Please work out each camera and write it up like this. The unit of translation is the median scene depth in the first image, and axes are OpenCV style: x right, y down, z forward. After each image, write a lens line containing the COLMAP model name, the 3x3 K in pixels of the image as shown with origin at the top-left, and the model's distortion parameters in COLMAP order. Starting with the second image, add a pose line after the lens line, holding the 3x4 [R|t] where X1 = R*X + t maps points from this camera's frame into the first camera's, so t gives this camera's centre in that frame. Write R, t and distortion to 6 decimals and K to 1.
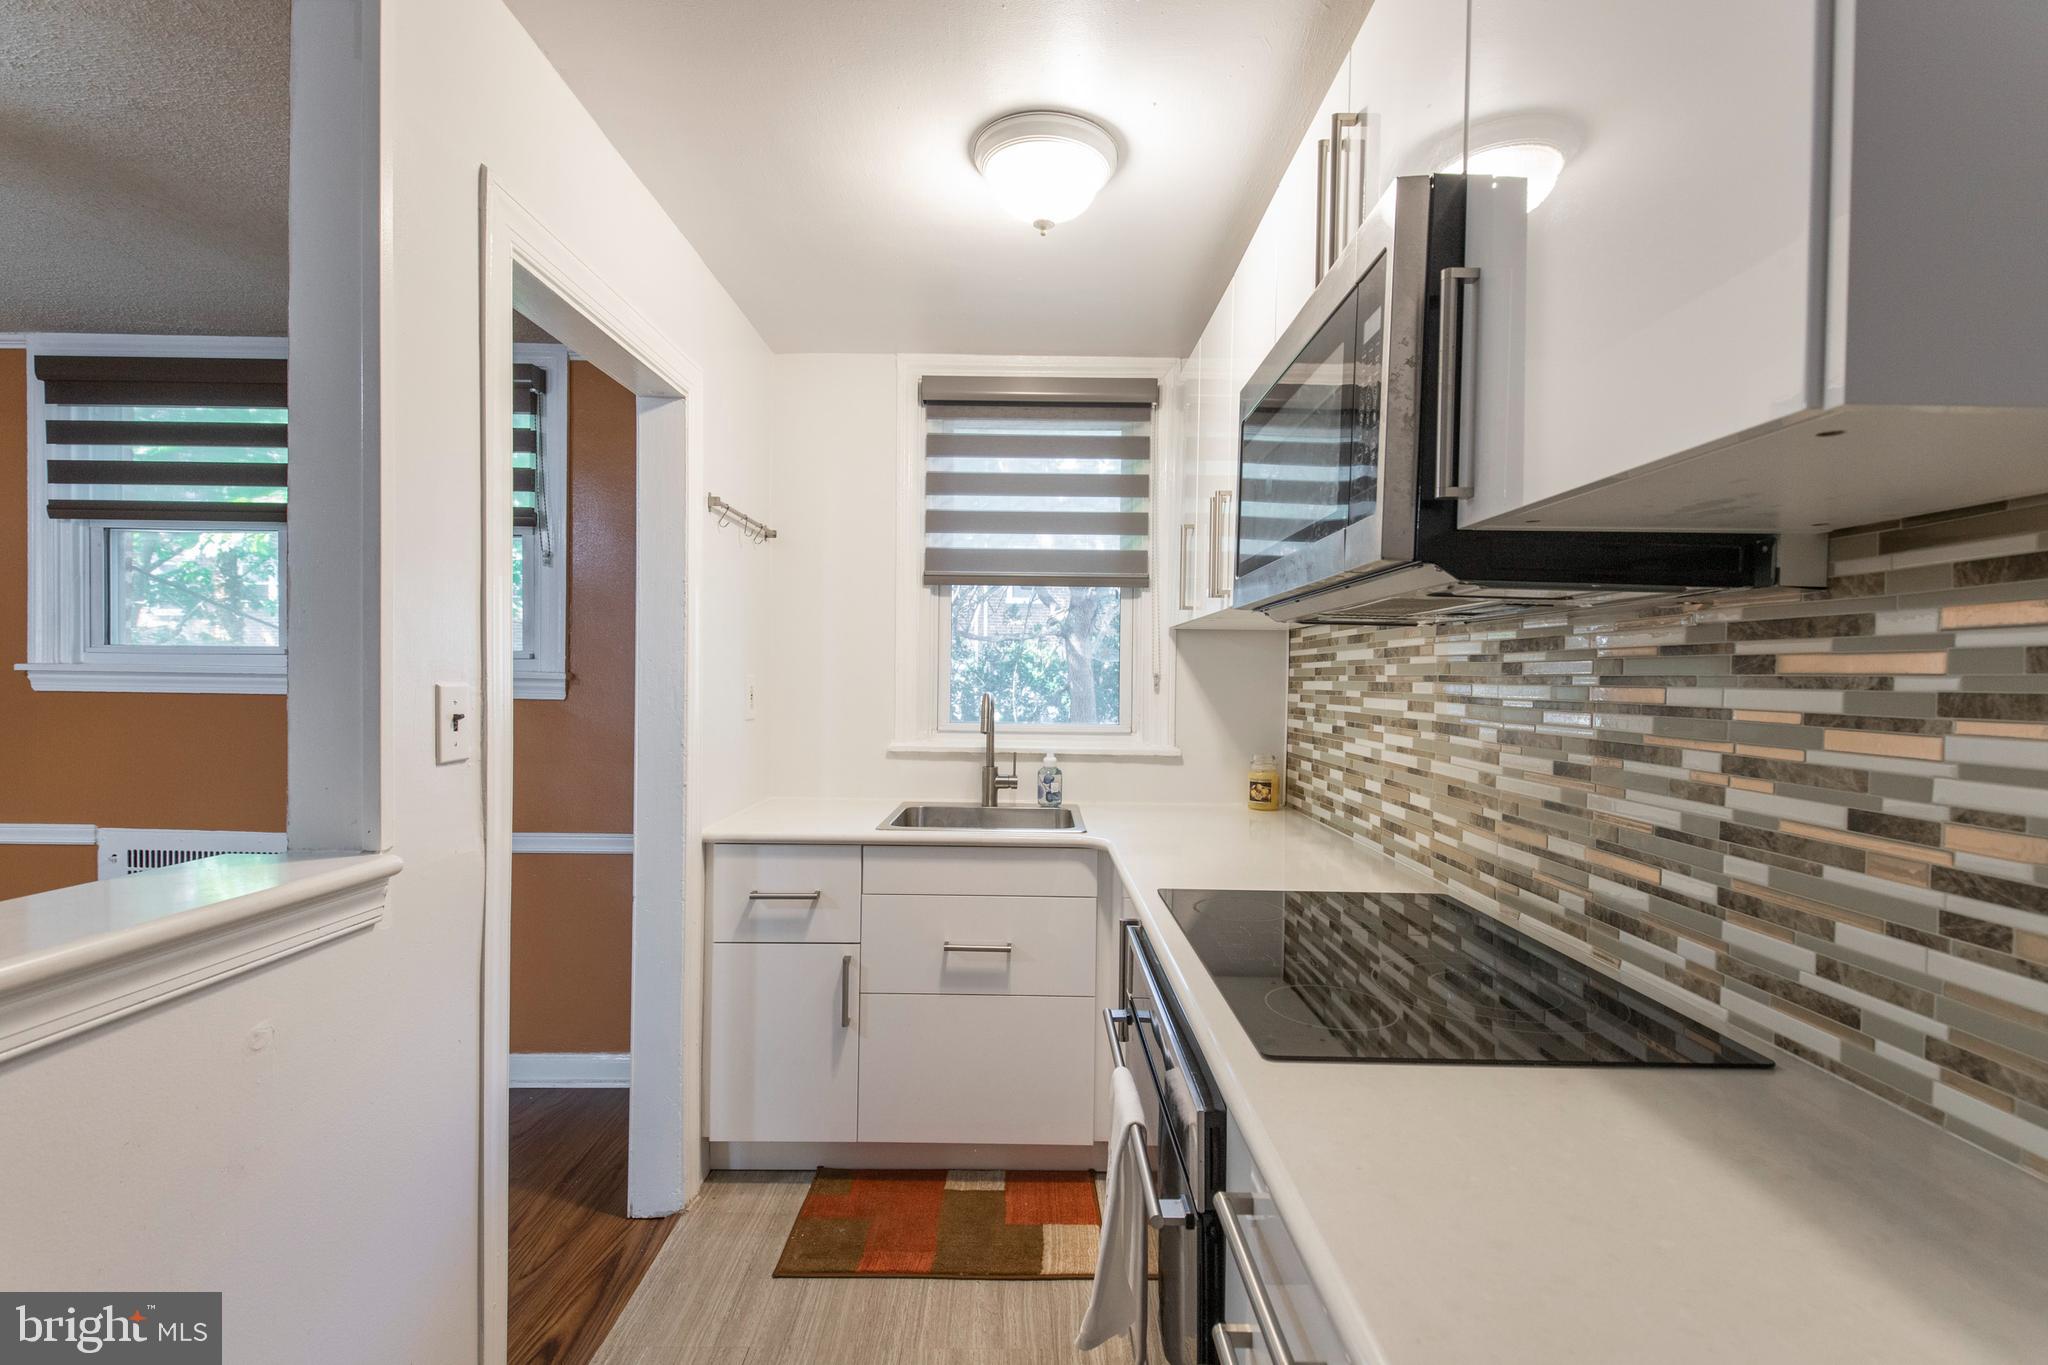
lens RADIAL K [[934.6, 0, 1025.1], [0, 934.6, 689.2], [0, 0, 1]] dist [0.045410, -0.025475]
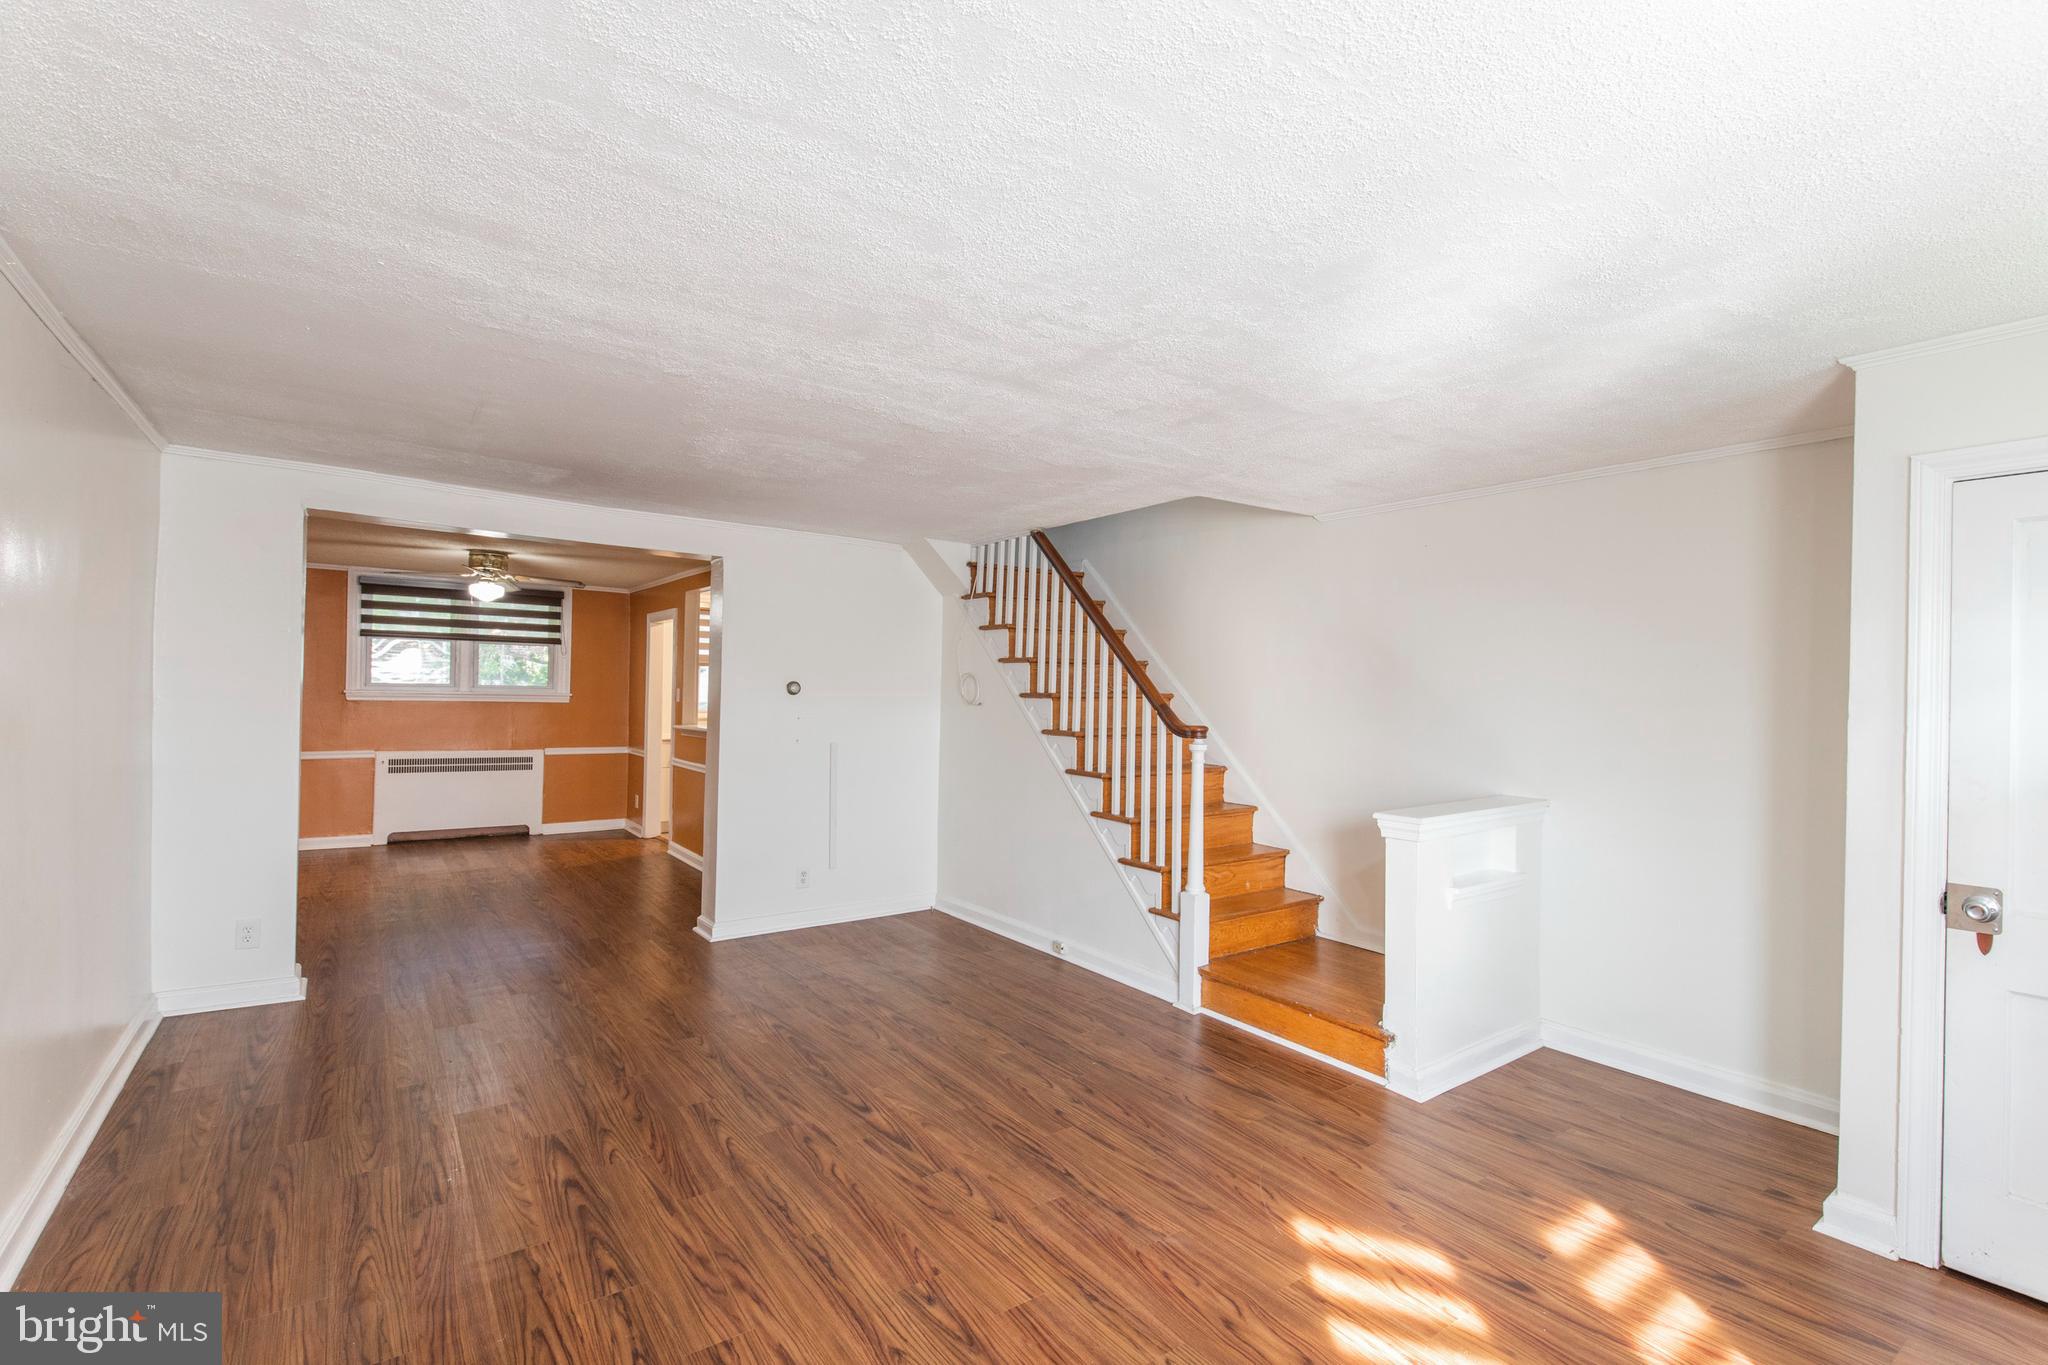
lens RADIAL K [[916.0, 0, 1026.0], [0, 916.0, 686.4], [0, 0, 1]] dist [0.038960, -0.022486]
pose [[0.804957, 0.005457, 0.593308, -1.729061], [0.000407, 0.999952, -0.009750, -0.018882], [-0.593333, 0.008090, 0.804917, -3.597222]]
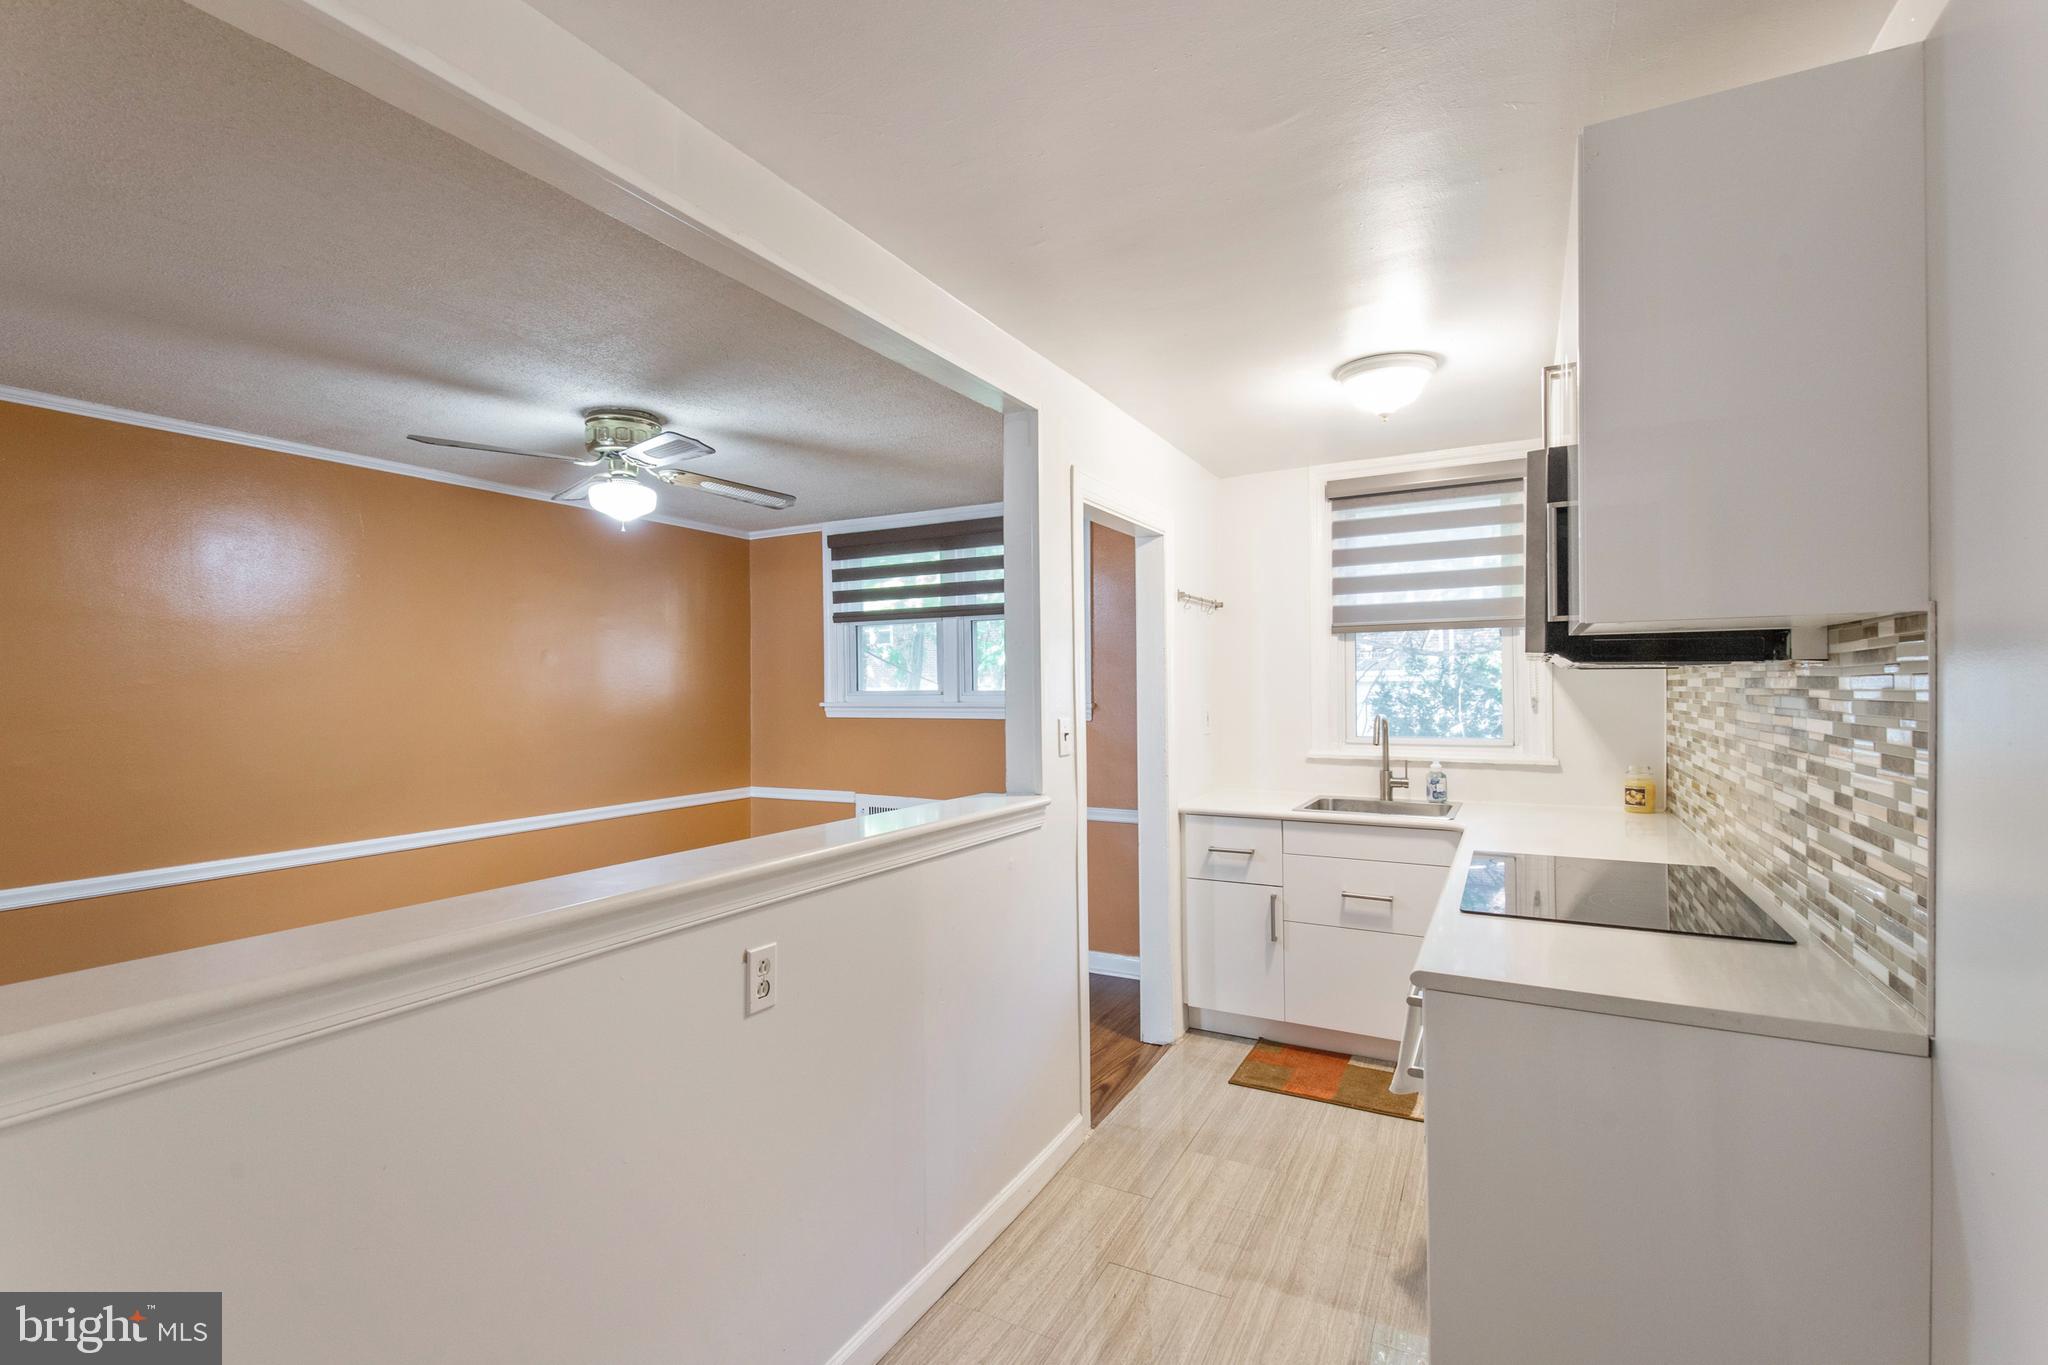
lens RADIAL K [[916.0, 0, 1026.0], [0, 916.0, 686.4], [0, 0, 1]] dist [0.038960, -0.022486]
pose [[0.881614, -0.023221, -0.471400, 0.204947], [0.015261, 0.999669, -0.020703, -0.025930], [0.471725, 0.011058, 0.881676, -0.607695]]
